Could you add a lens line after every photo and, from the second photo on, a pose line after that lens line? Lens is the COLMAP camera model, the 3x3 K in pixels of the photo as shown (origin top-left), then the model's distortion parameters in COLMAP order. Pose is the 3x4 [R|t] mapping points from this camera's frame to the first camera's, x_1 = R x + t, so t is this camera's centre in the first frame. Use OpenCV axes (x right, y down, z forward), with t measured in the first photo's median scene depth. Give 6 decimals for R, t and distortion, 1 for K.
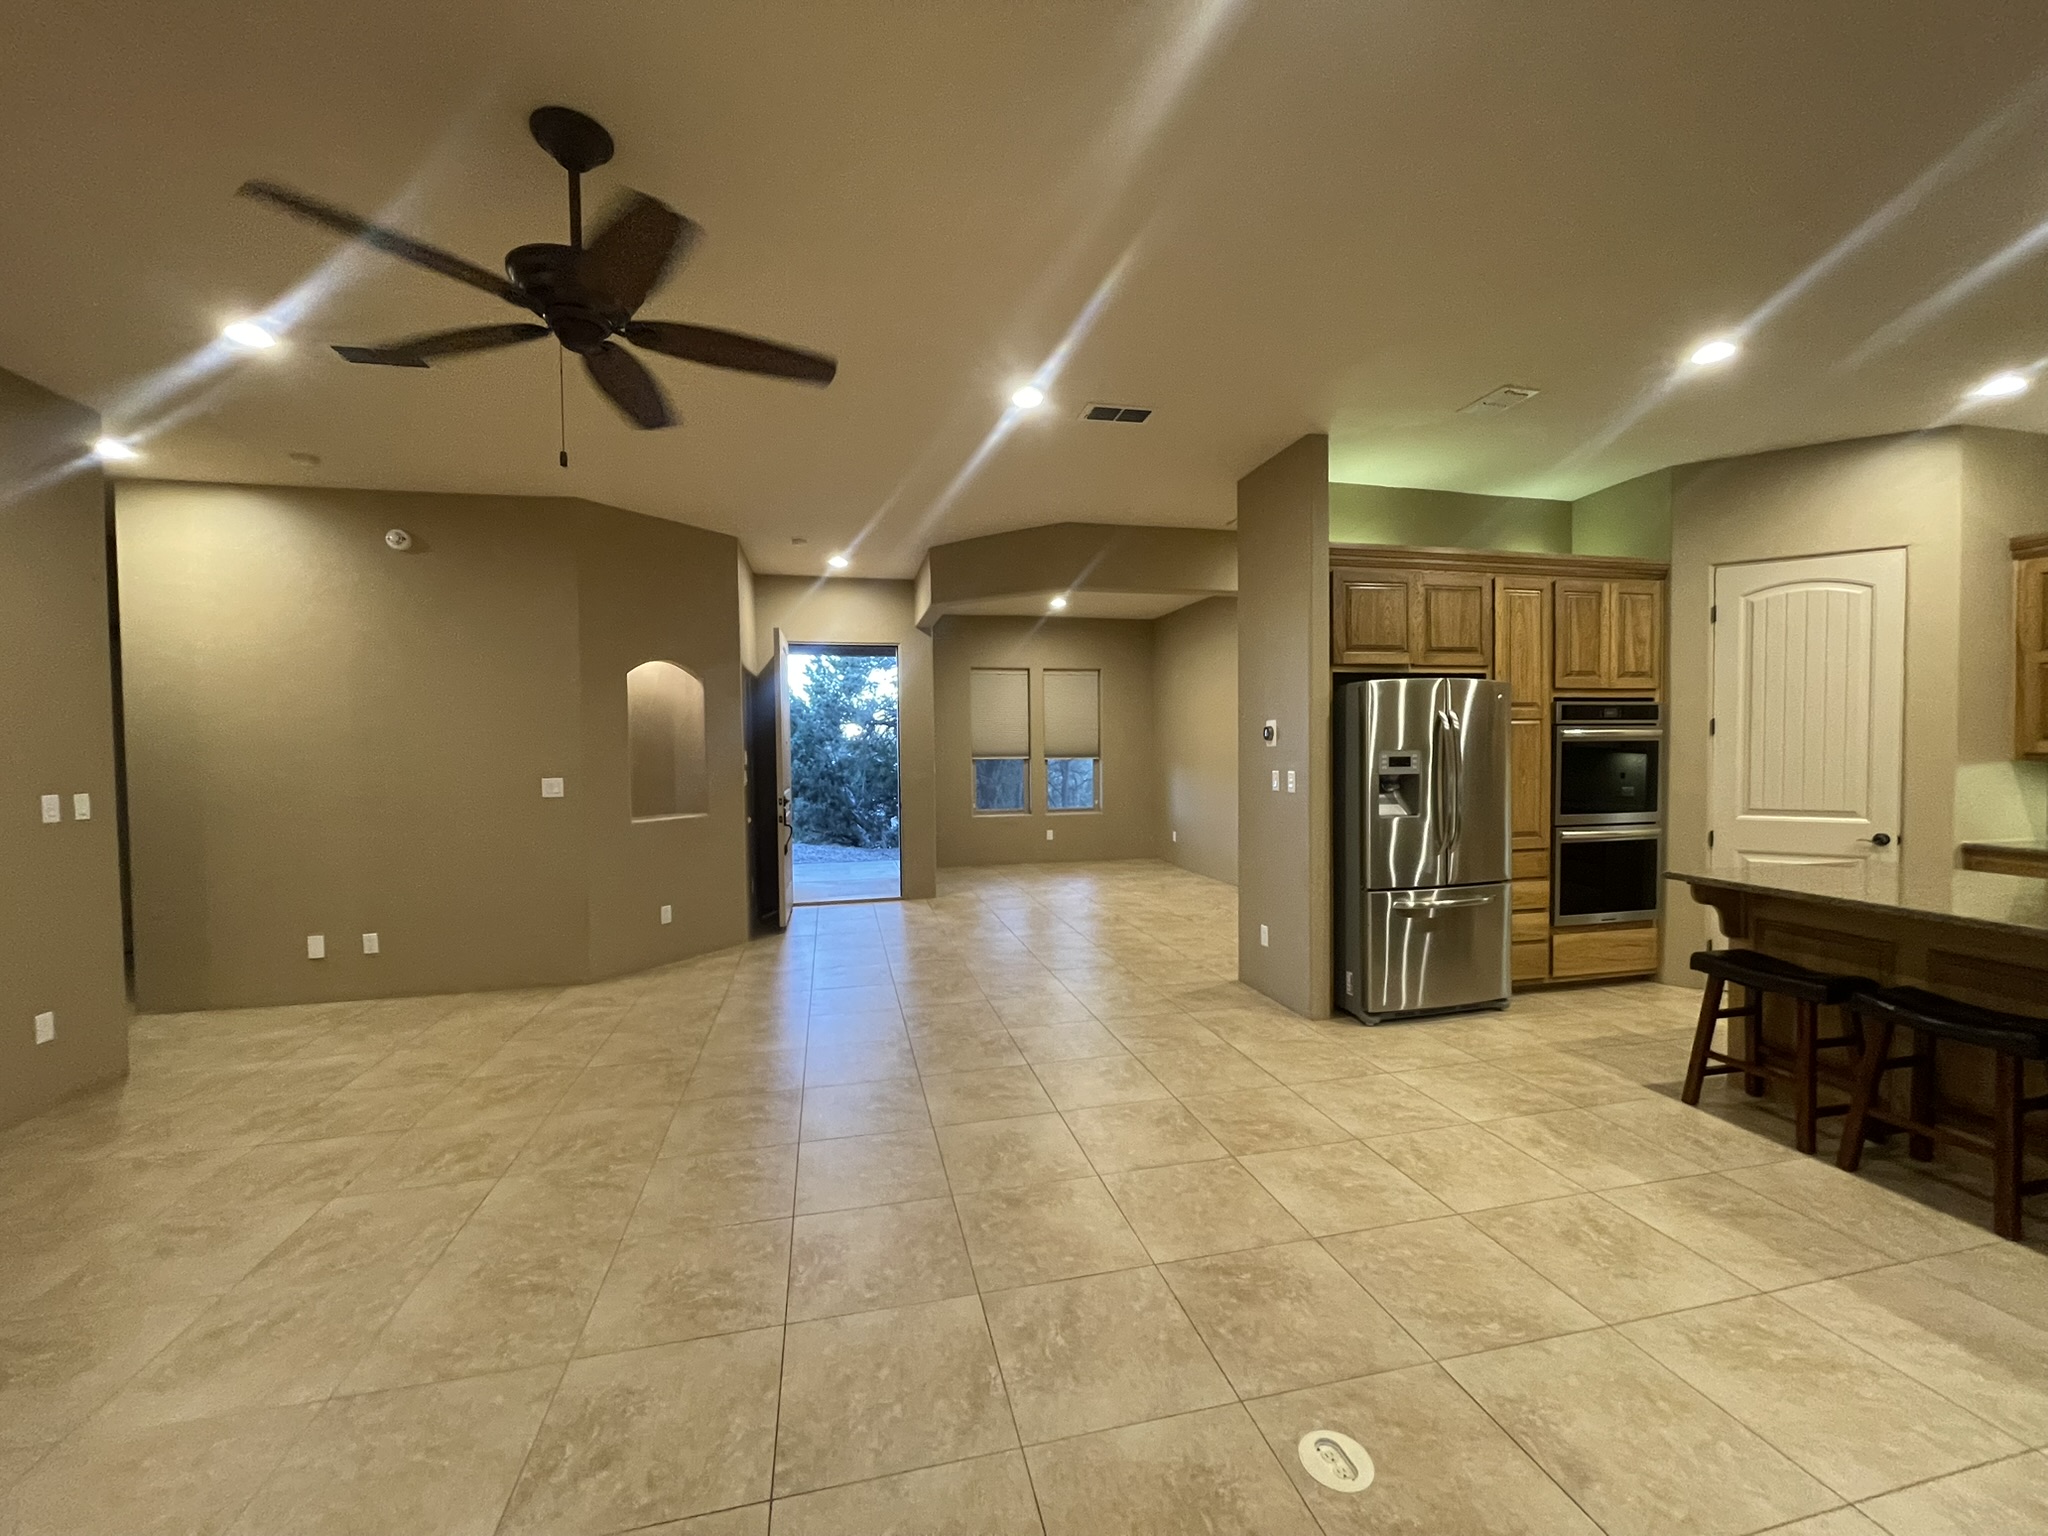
lens RADIAL K [[827.6, 0, 1019.0], [0, 827.6, 766.7], [0, 0, 1]] dist [-0.001913, 0.000563]
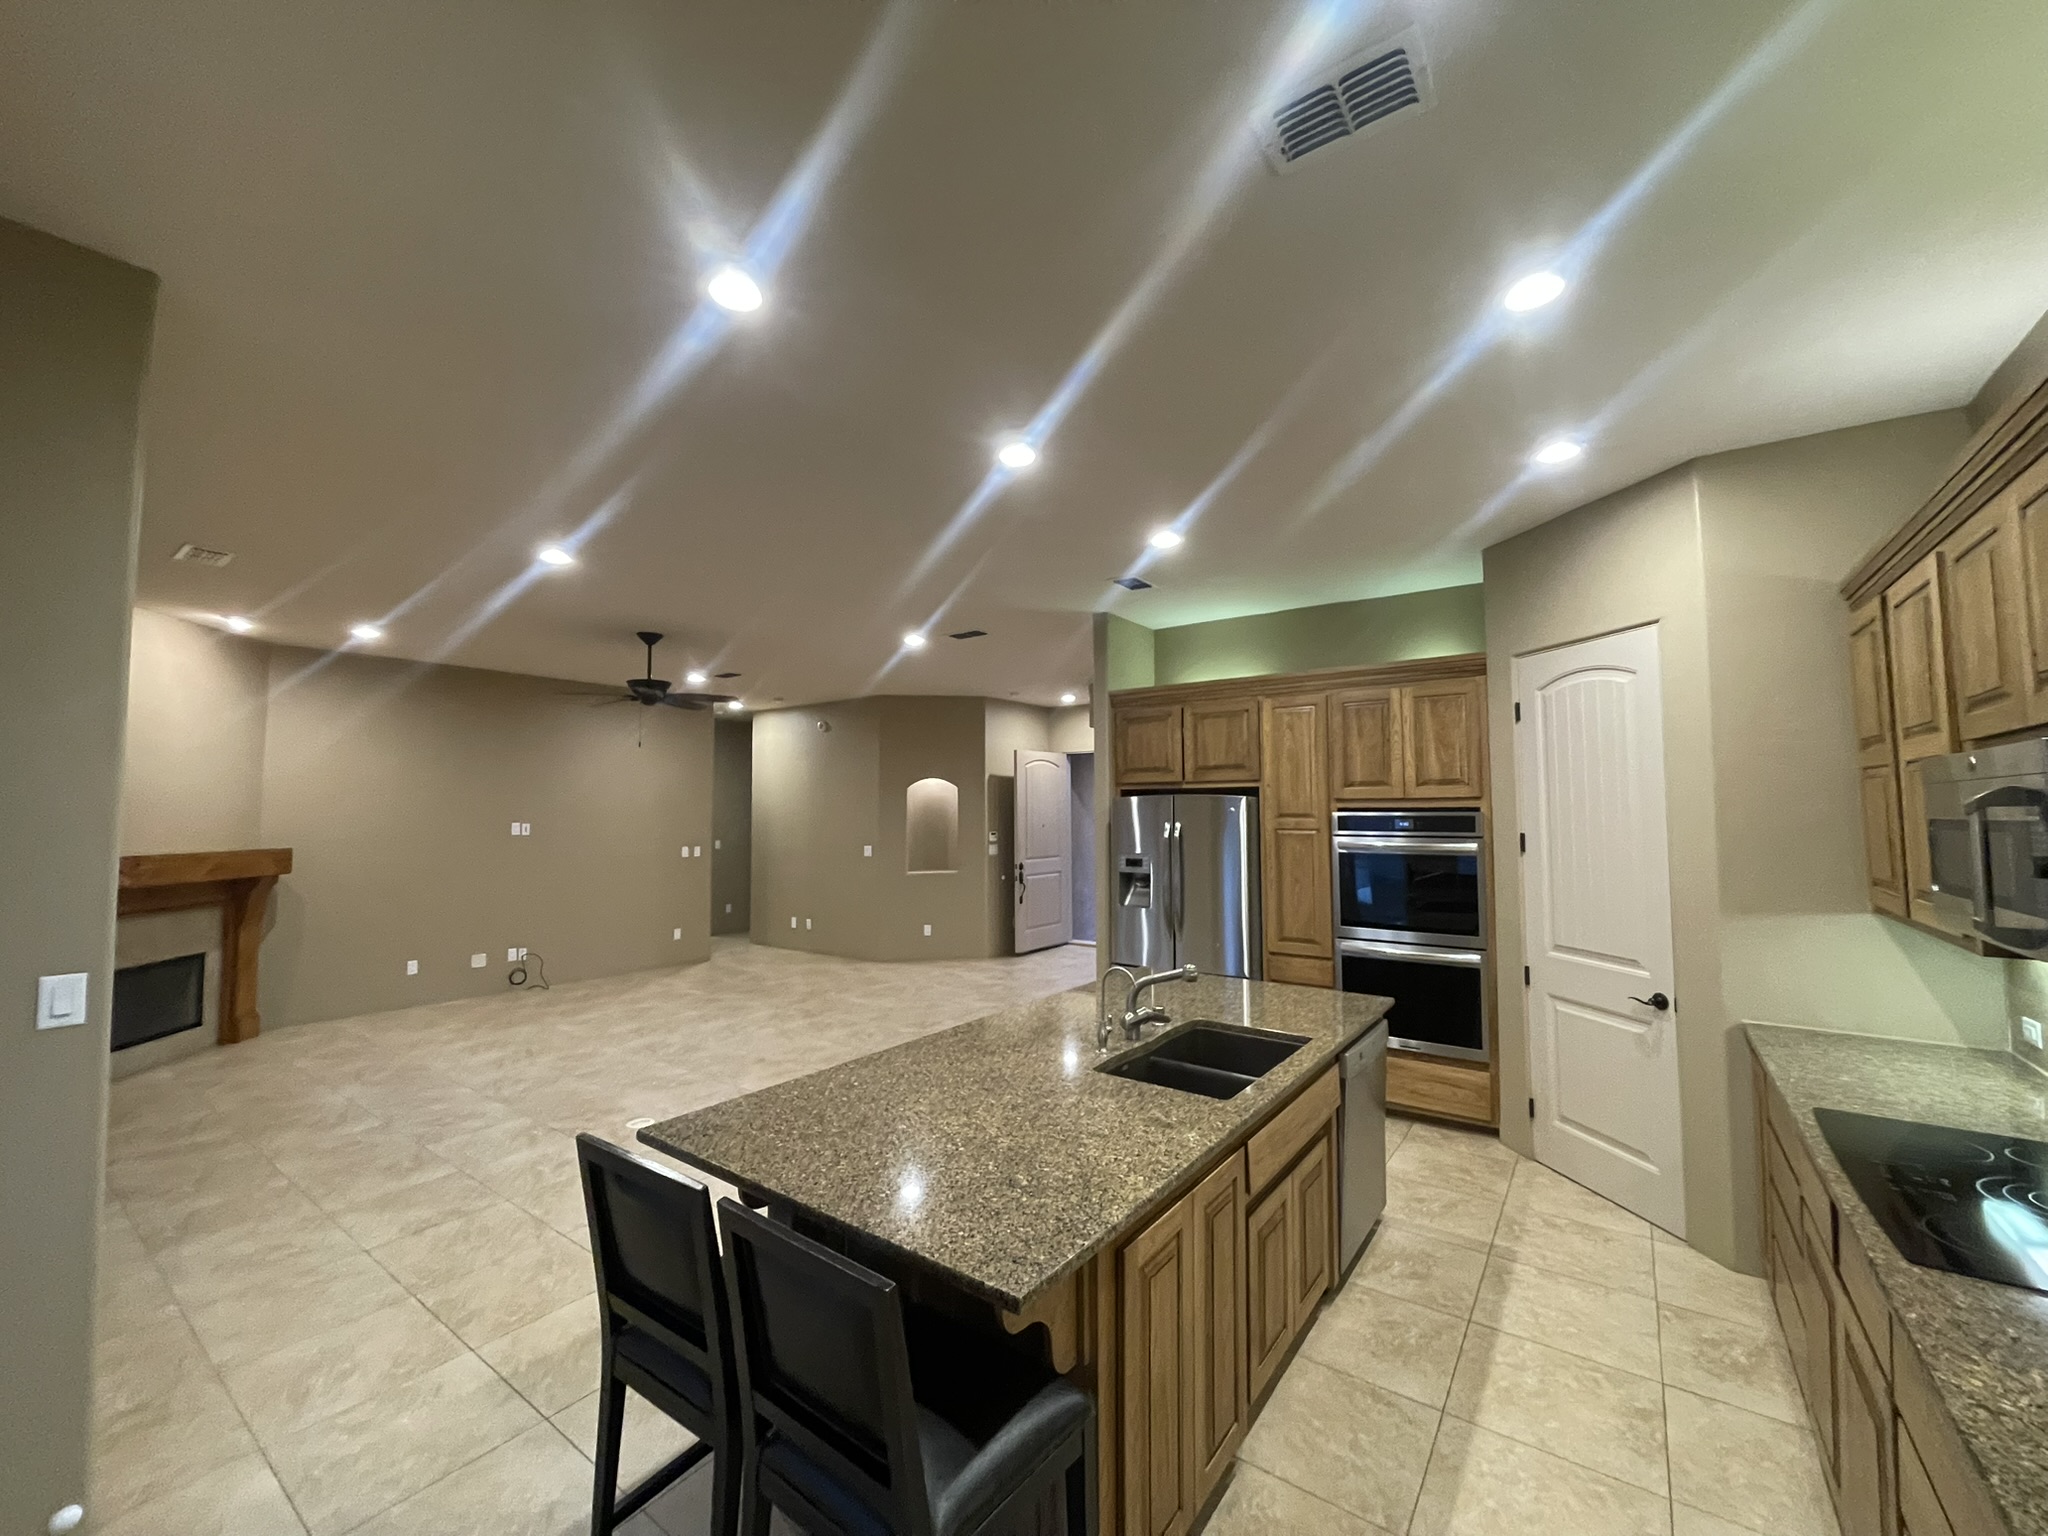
lens RADIAL K [[828.2, 0, 1021.2], [0, 828.2, 766.3], [0, 0, 1]] dist [-0.000387, 0.000175]
pose [[0.652117, -0.032122, -0.757438, 1.223922], [-0.023352, 0.997777, -0.062419, -0.065352], [0.757759, 0.058392, 0.649917, 0.048097]]
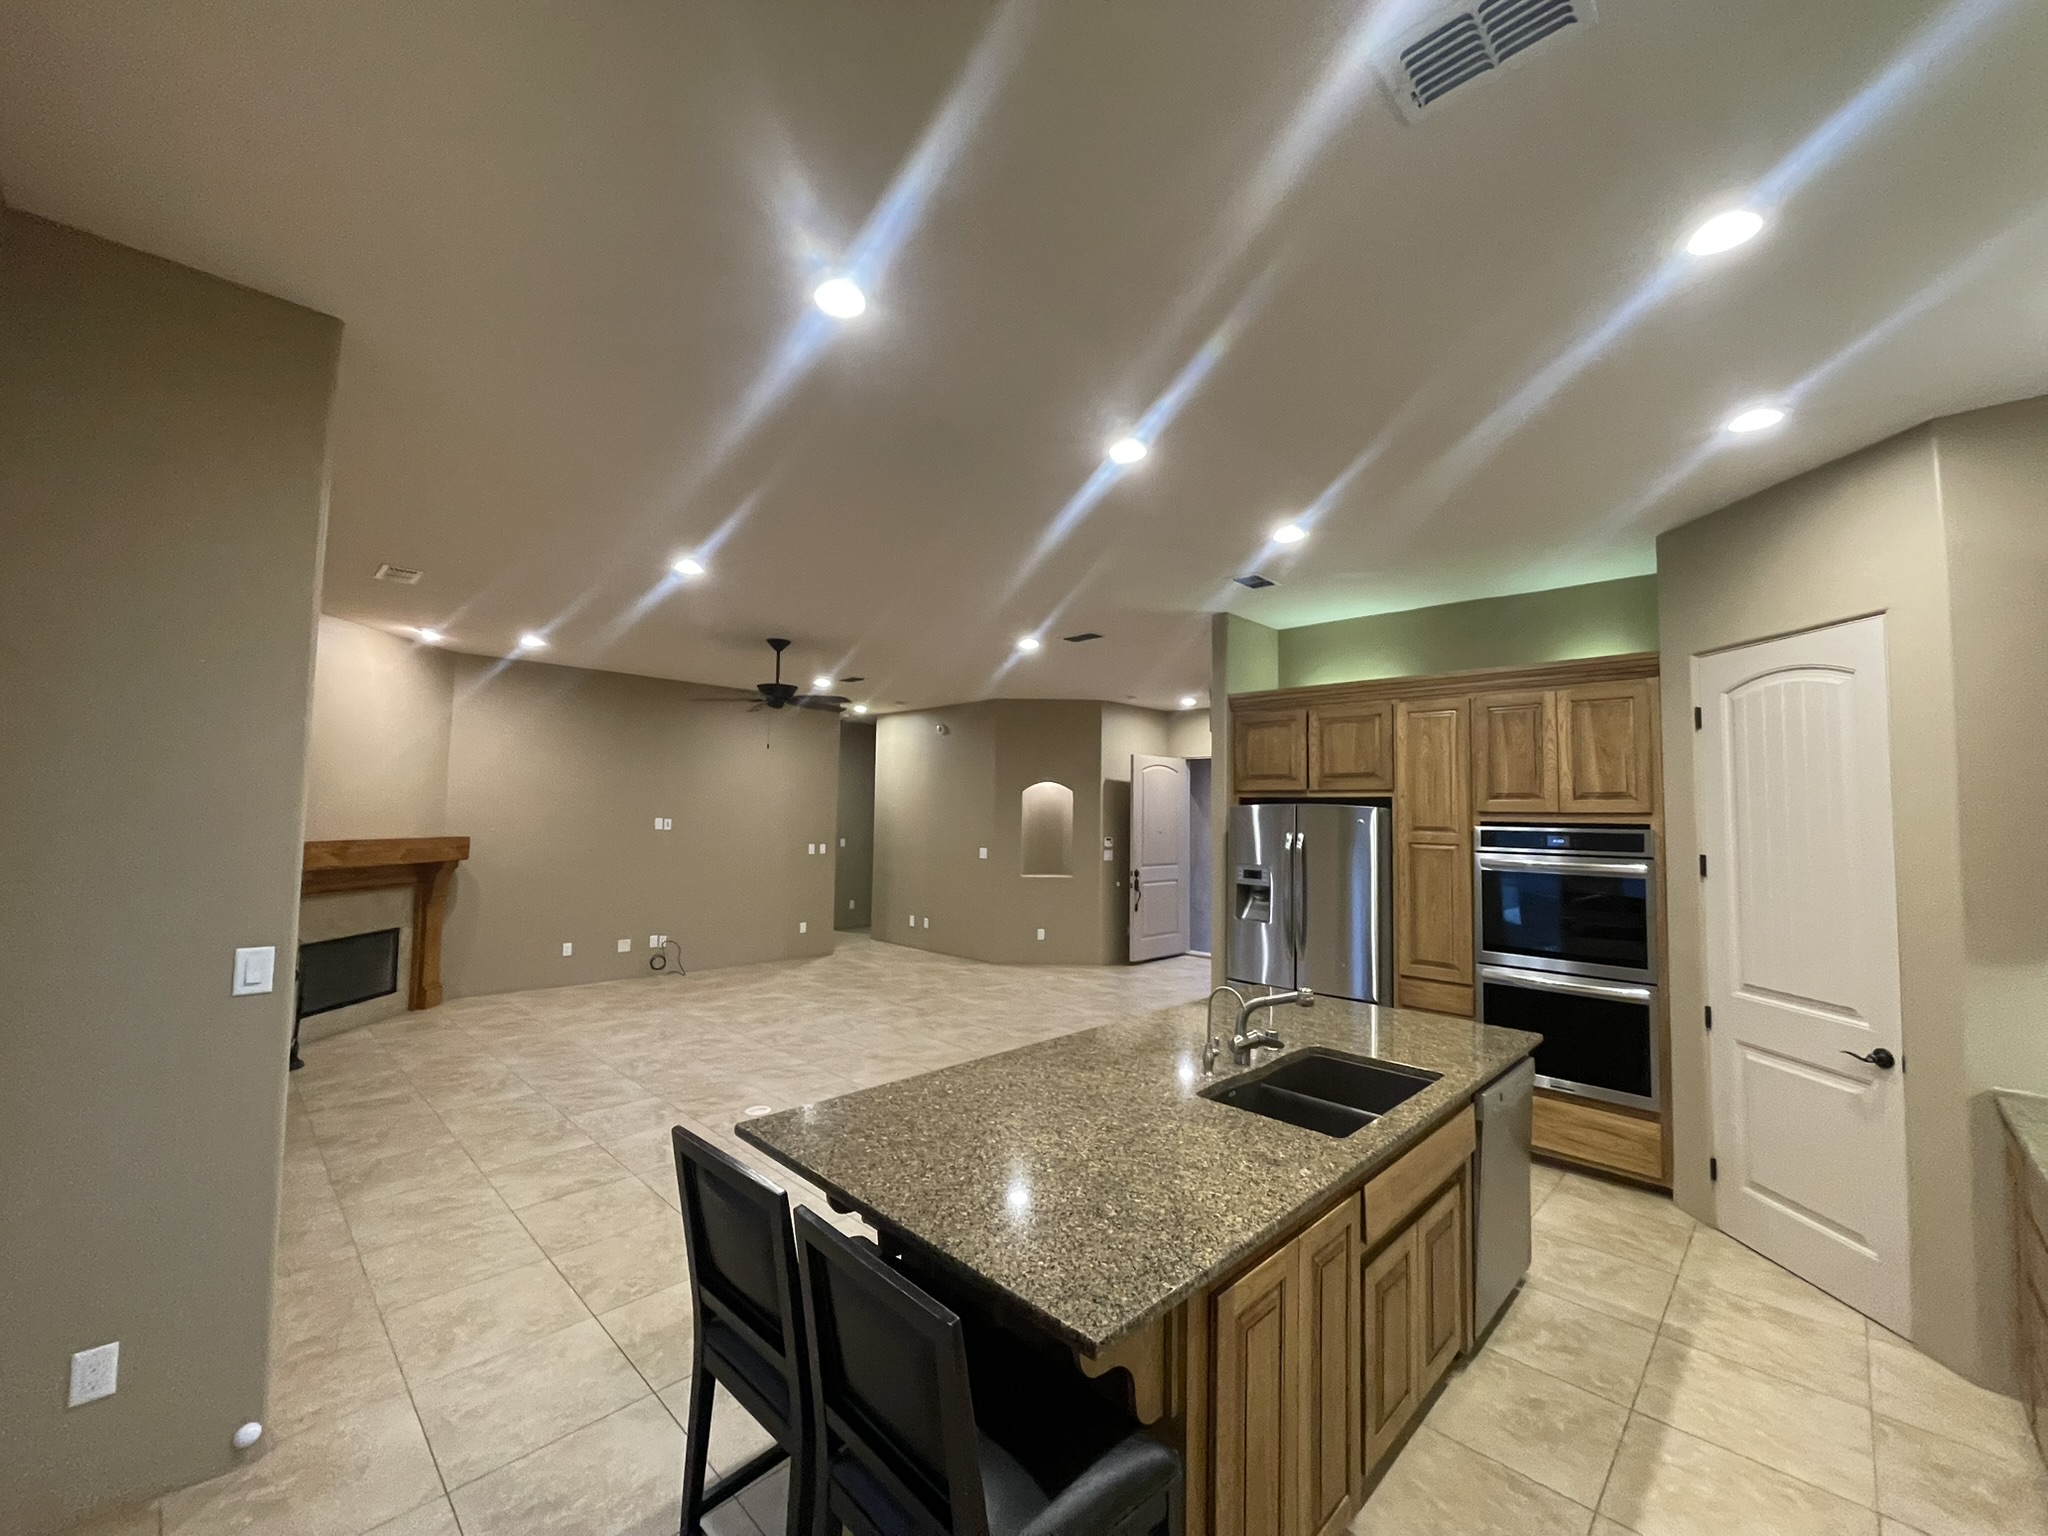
lens RADIAL K [[827.6, 0, 1019.0], [0, 827.6, 766.7], [0, 0, 1]] dist [-0.001913, 0.000563]
pose [[0.532507, -0.027773, -0.845970, 1.218324], [-0.045298, 0.997094, -0.061247, -0.068309], [0.845212, 0.070935, 0.529702, 0.070593]]
